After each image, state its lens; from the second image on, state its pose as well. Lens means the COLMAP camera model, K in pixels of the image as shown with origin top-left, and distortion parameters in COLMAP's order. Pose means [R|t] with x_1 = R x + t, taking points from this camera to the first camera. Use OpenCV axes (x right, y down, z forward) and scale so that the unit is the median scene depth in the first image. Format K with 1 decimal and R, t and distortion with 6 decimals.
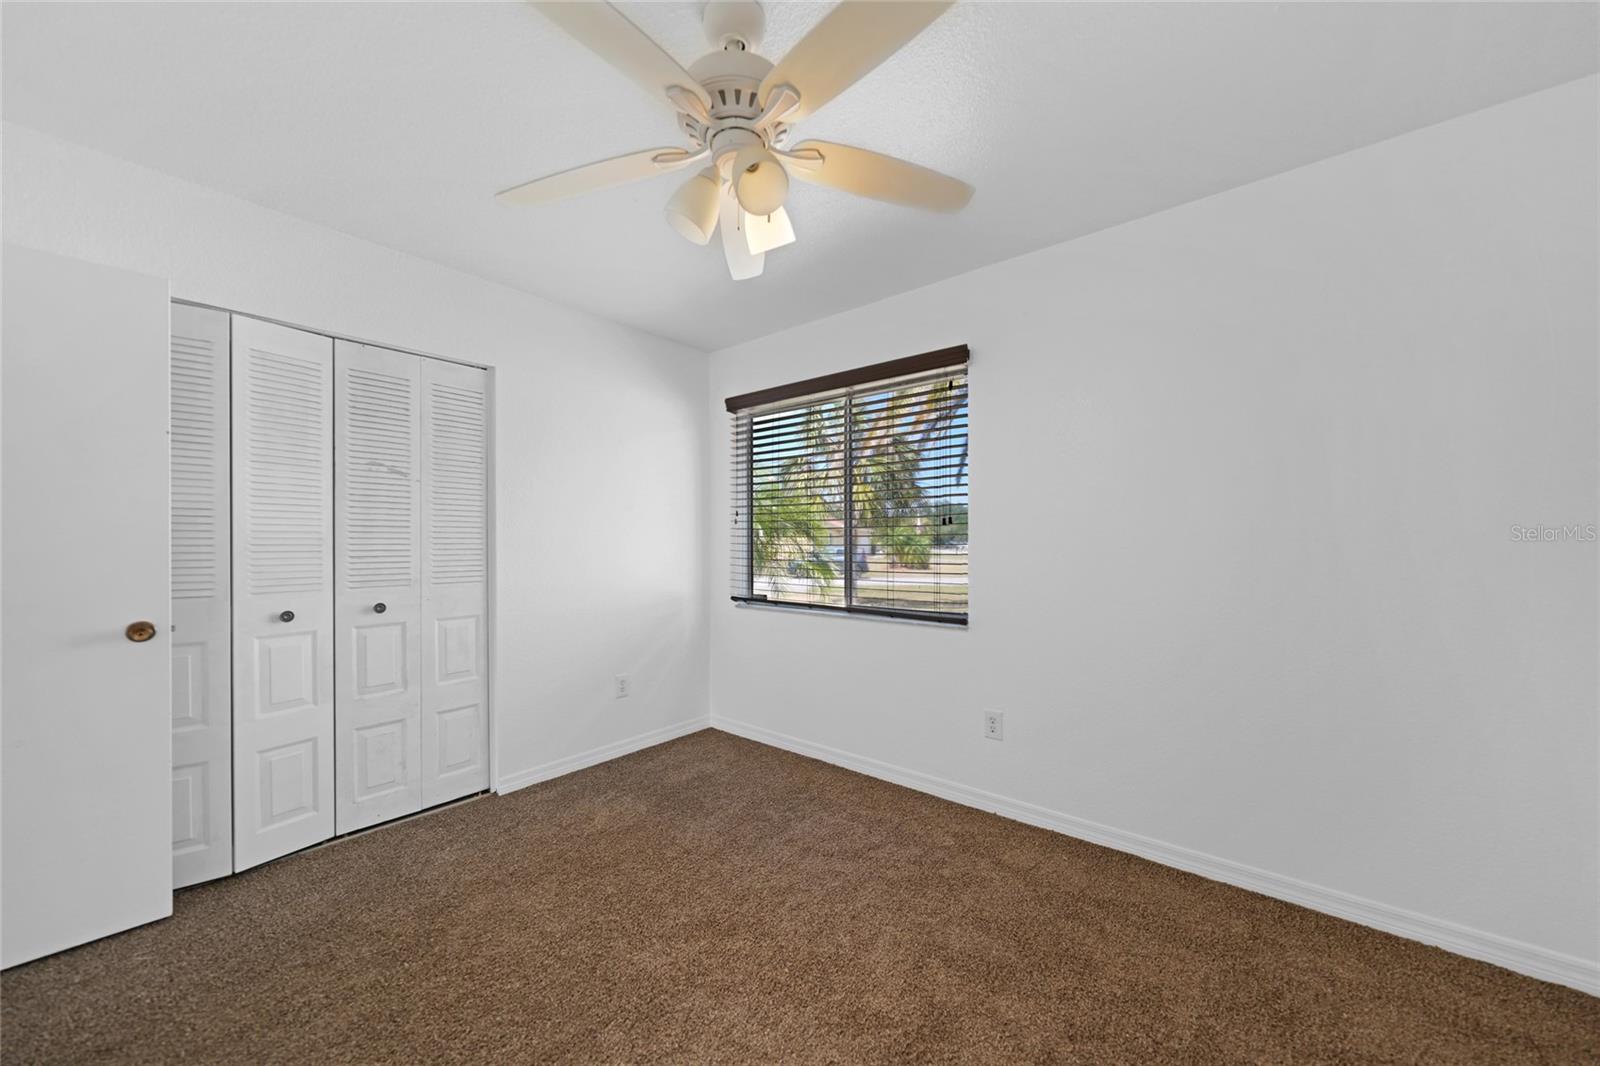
lens RADIAL K [[567.9, 0, 803.0], [0, 567.9, 541.5], [0, 0, 1]] dist [-0.009258, 0.001204]
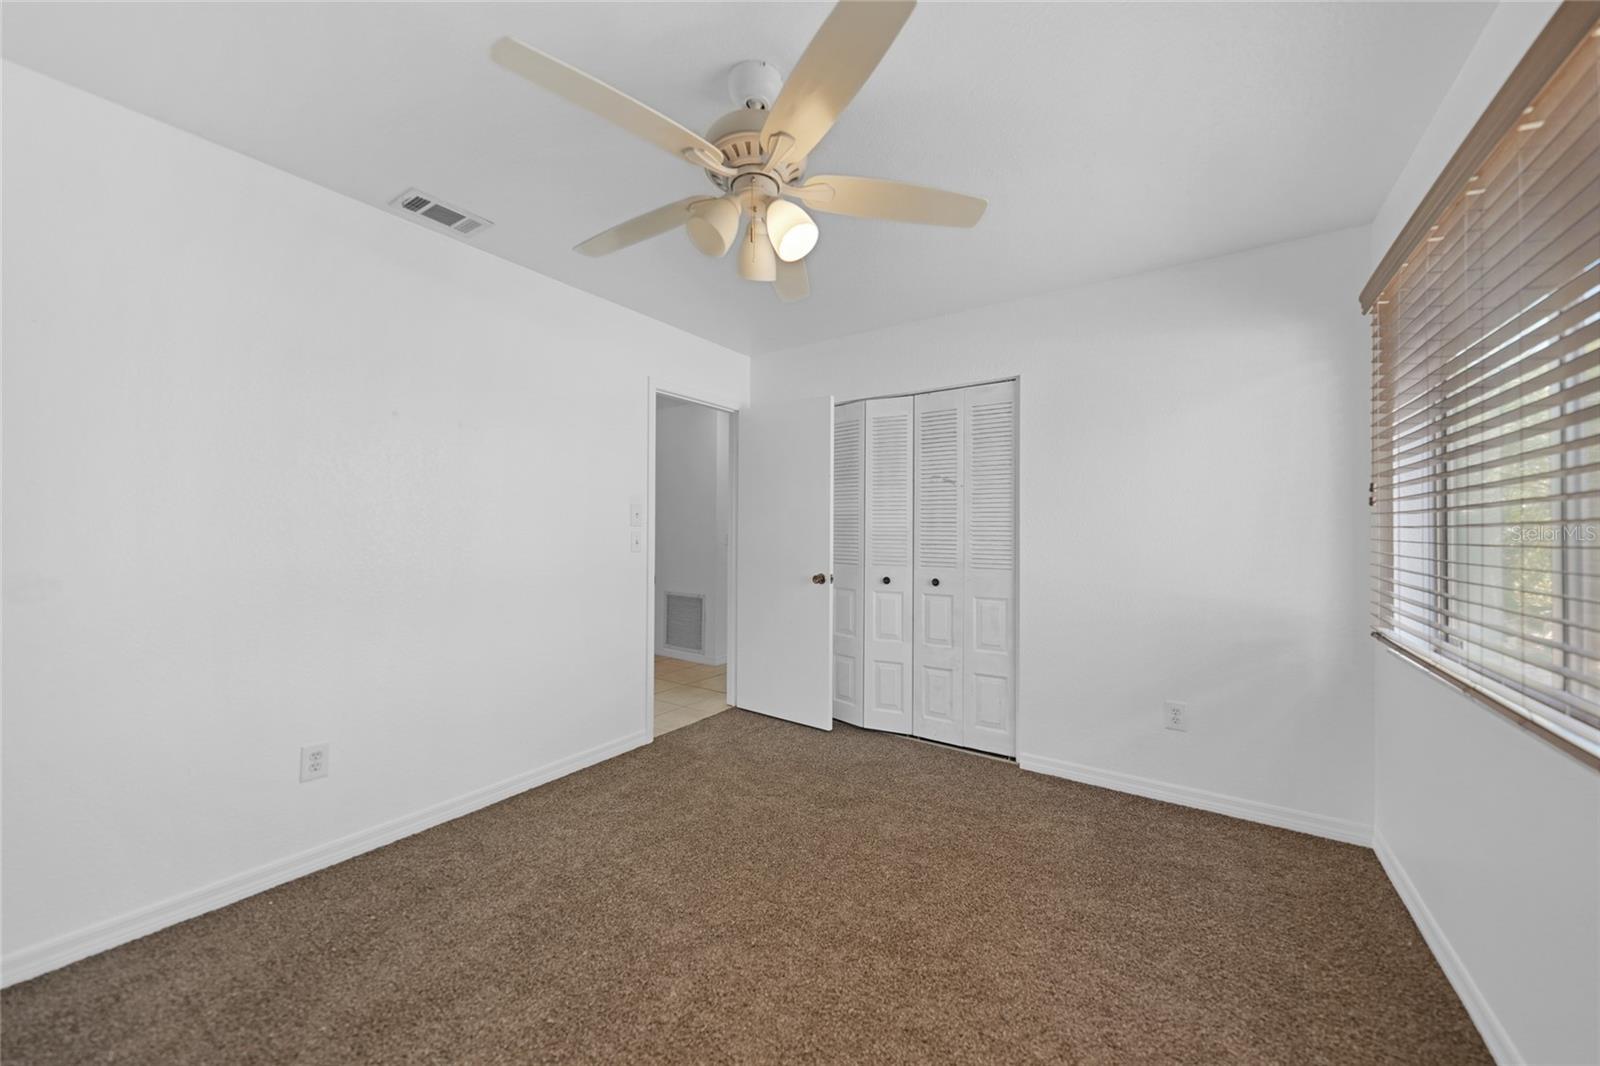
lens RADIAL K [[567.9, 0, 808.0], [0, 567.9, 526.5], [0, 0, 1]] dist [-0.009258, 0.001204]
pose [[0.093065, -0.006267, -0.995640, 0.571587], [-0.002840, 0.999974, -0.006560, -0.007034], [0.995656, 0.003438, 0.093045, 0.549702]]
